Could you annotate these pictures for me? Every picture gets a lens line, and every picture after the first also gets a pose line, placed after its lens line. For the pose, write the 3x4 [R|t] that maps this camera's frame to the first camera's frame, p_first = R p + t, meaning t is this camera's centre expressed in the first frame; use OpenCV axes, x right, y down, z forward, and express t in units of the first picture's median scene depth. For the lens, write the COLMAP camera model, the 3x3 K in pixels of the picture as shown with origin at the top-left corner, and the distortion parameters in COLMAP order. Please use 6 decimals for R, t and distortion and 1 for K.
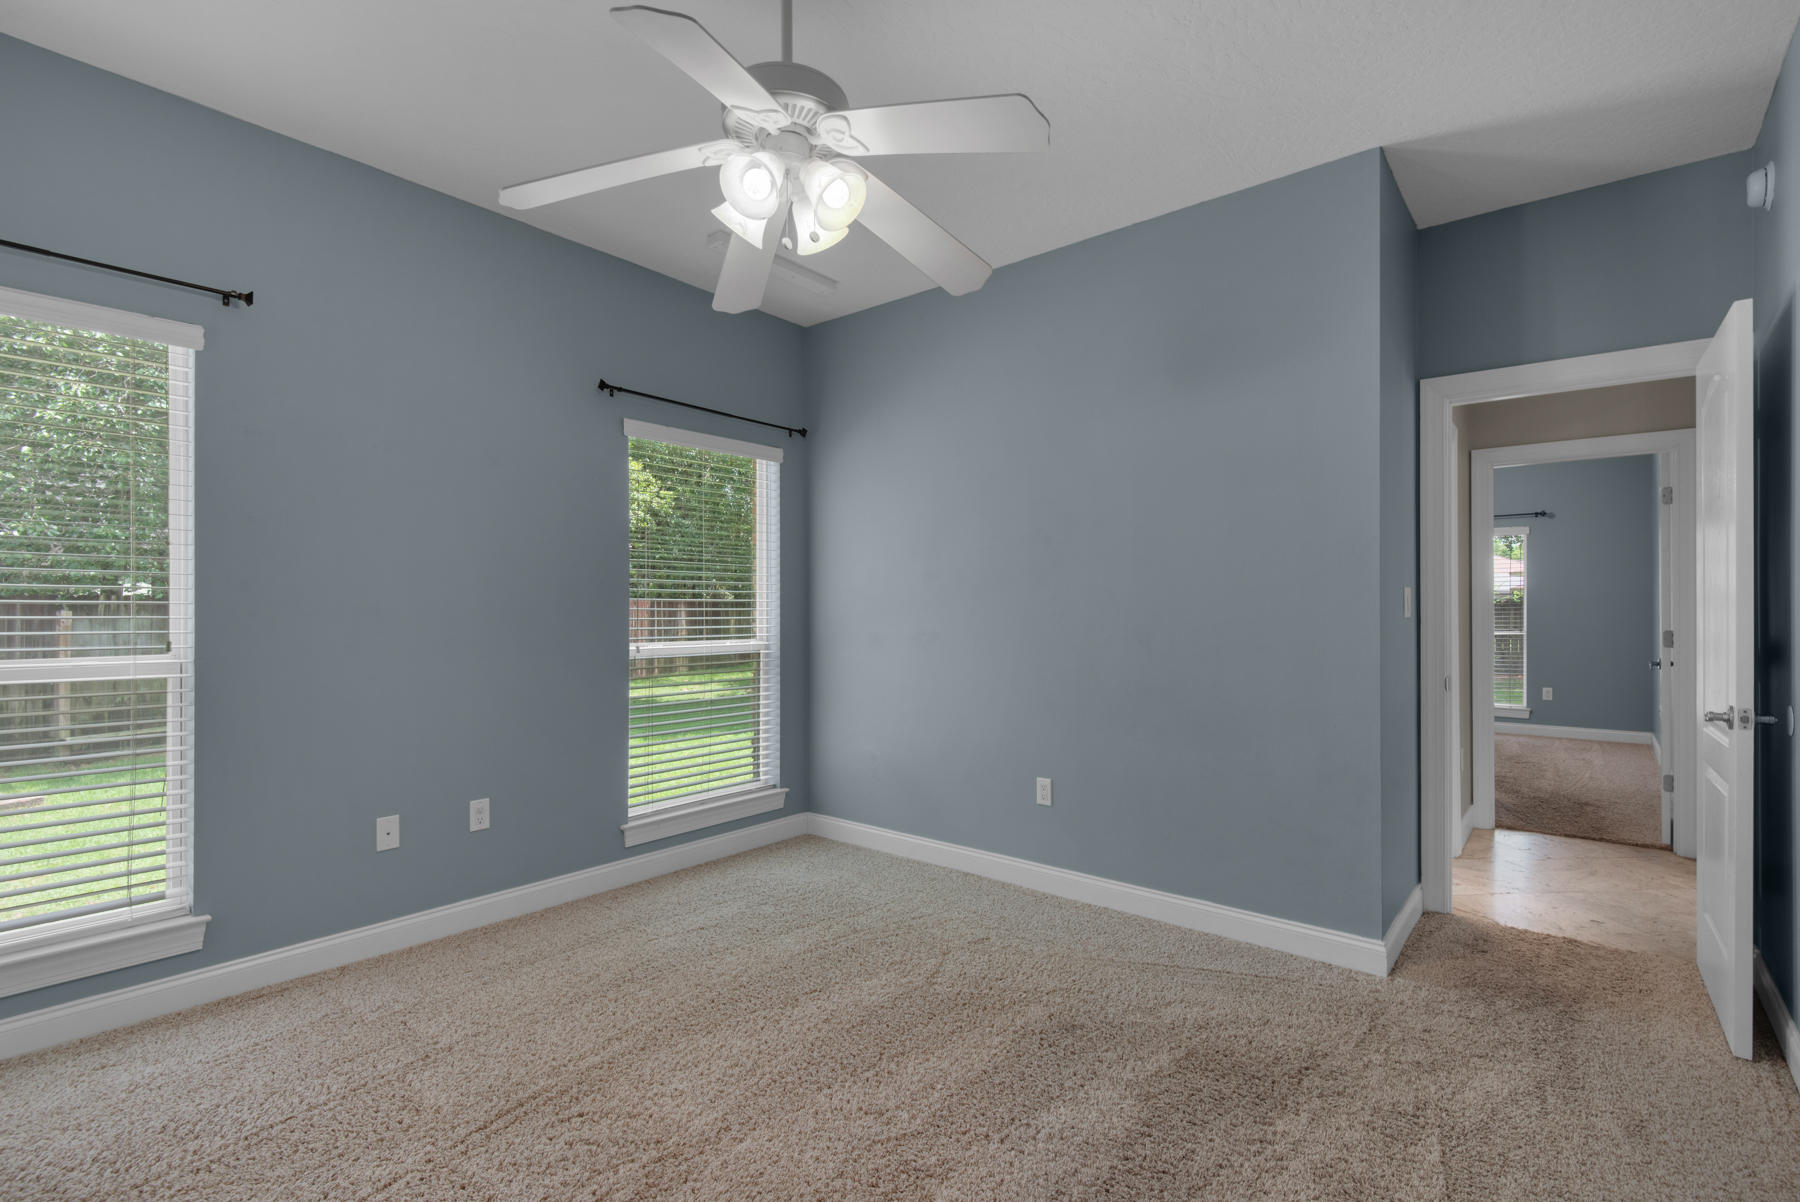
lens RADIAL K [[817.2, 0, 900.9], [0, 817.2, 605.4], [0, 0, 1]] dist [0.038694, -0.024530]
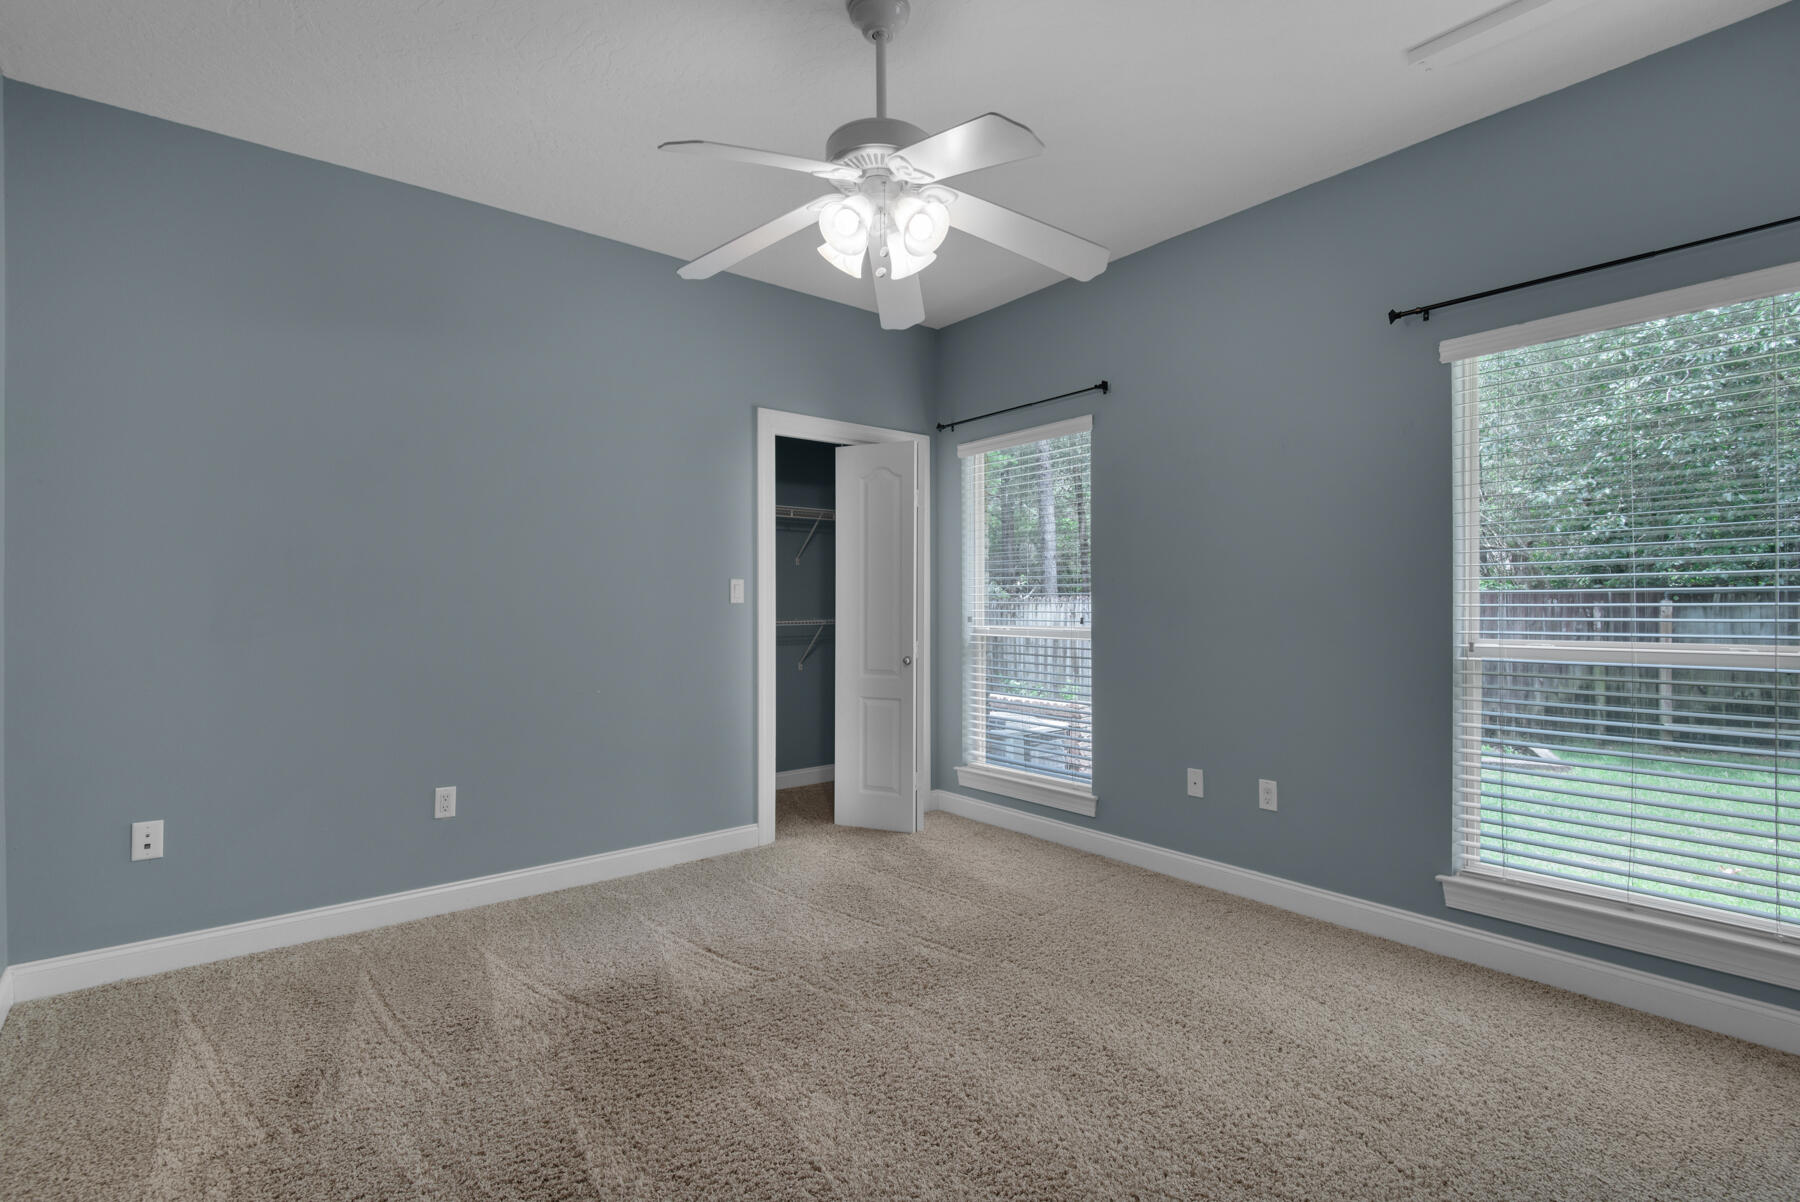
lens RADIAL K [[832.5, 0, 891.0], [0, 832.5, 609.6], [0, 0, 1]] dist [0.059308, -0.025365]
pose [[-0.162296, 0.009425, -0.986697, 0.191976], [0.008421, 0.999931, 0.008167, 0.003727], [0.986706, -0.006984, -0.162364, 0.229158]]
